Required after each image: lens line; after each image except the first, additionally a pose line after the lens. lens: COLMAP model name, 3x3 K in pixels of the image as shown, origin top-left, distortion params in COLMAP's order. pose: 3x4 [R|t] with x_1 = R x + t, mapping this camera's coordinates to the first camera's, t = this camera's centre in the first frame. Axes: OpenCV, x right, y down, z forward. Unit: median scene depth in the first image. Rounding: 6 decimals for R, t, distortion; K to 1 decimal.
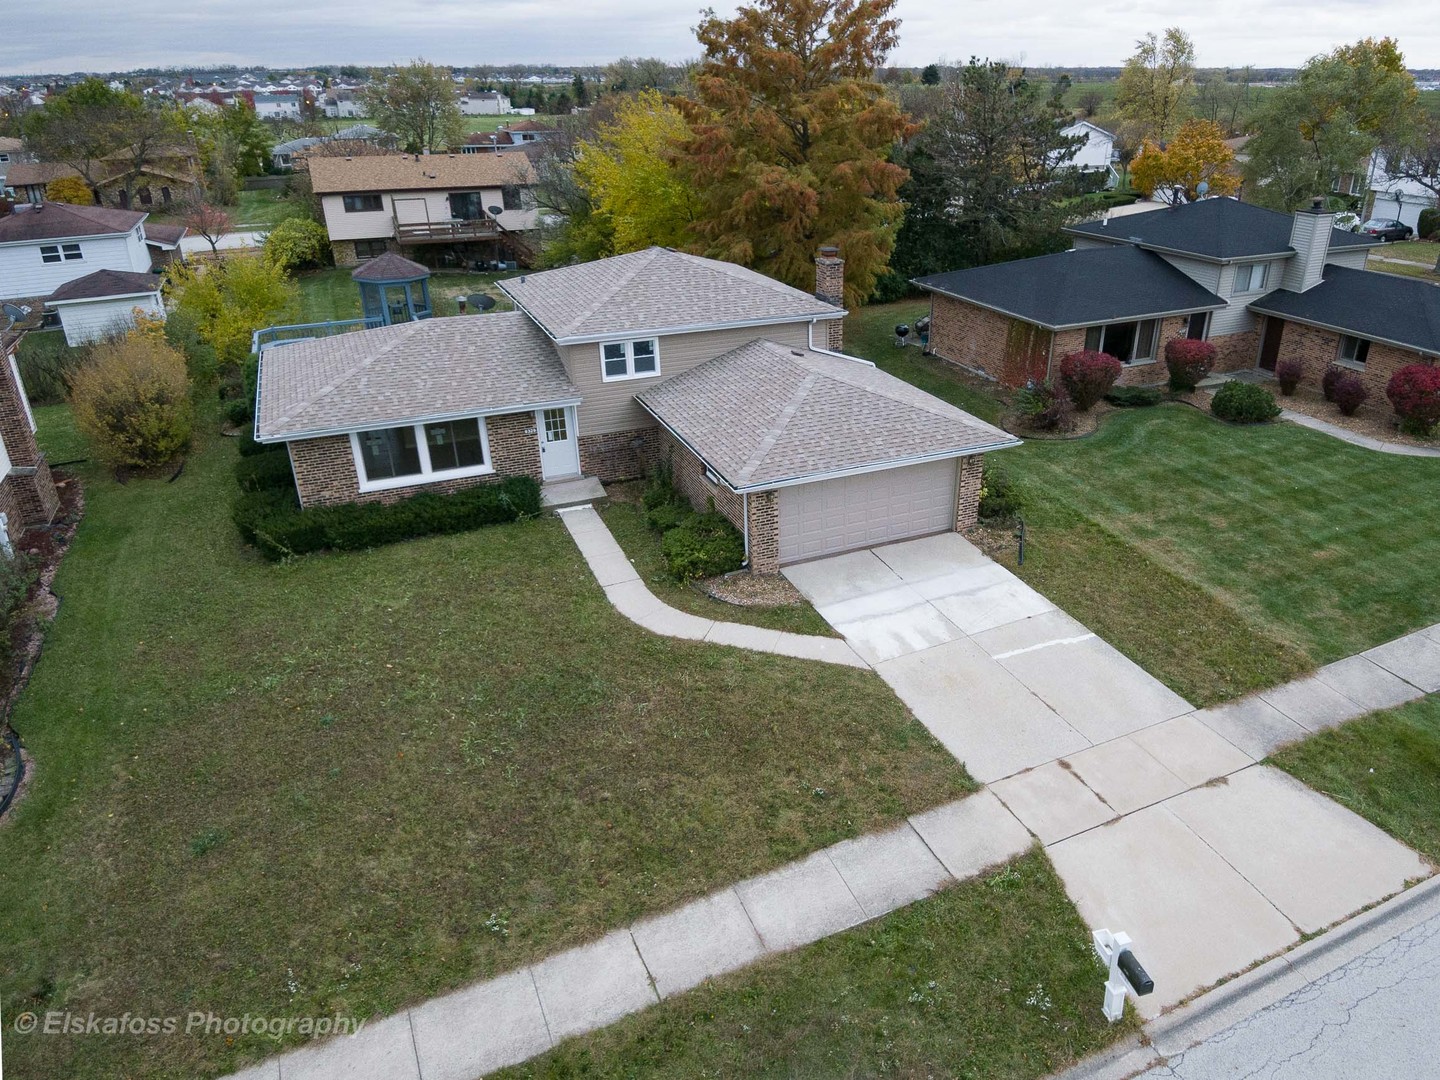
lens RADIAL K [[997.1, 0, 805.5], [0, 997.1, 540.2], [0, 0, 1]] dist [0.033153, -0.058063]
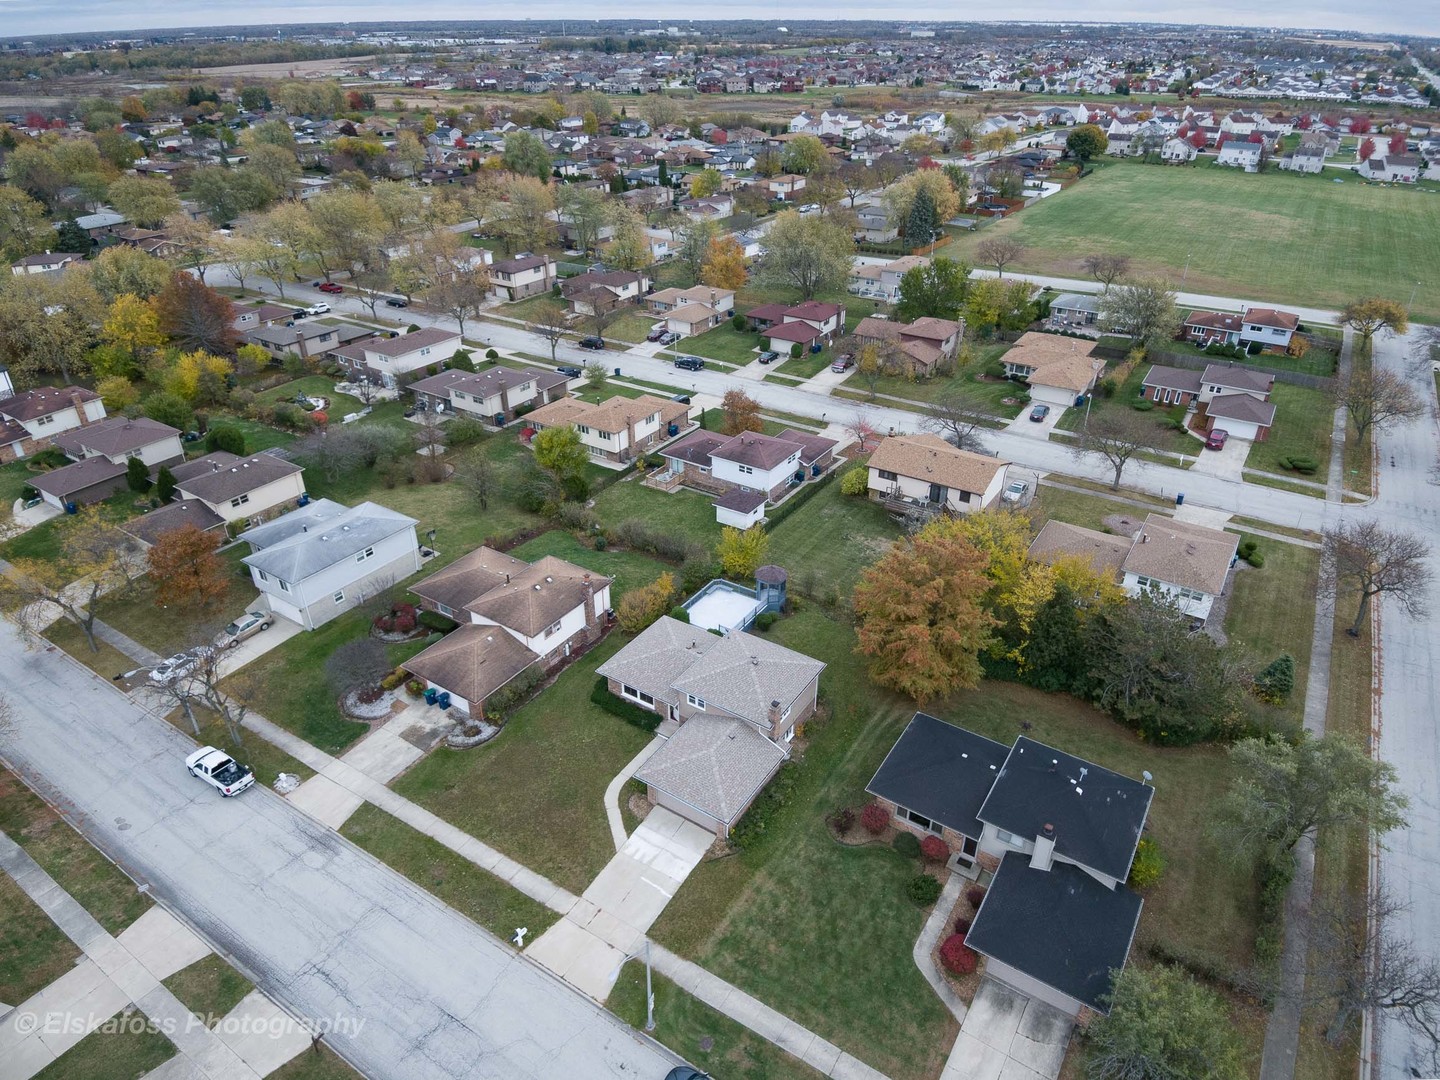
lens RADIAL K [[900.9, 0, 715.5], [0, 900.9, 550.3], [0, 0, 1]] dist [0.103060, -0.139021]
pose [[0.512177, 0.442708, -0.735992, 1.582136], [-0.362434, 0.888291, 0.282100, -1.355086], [0.778663, 0.122264, 0.615415, -0.552184]]
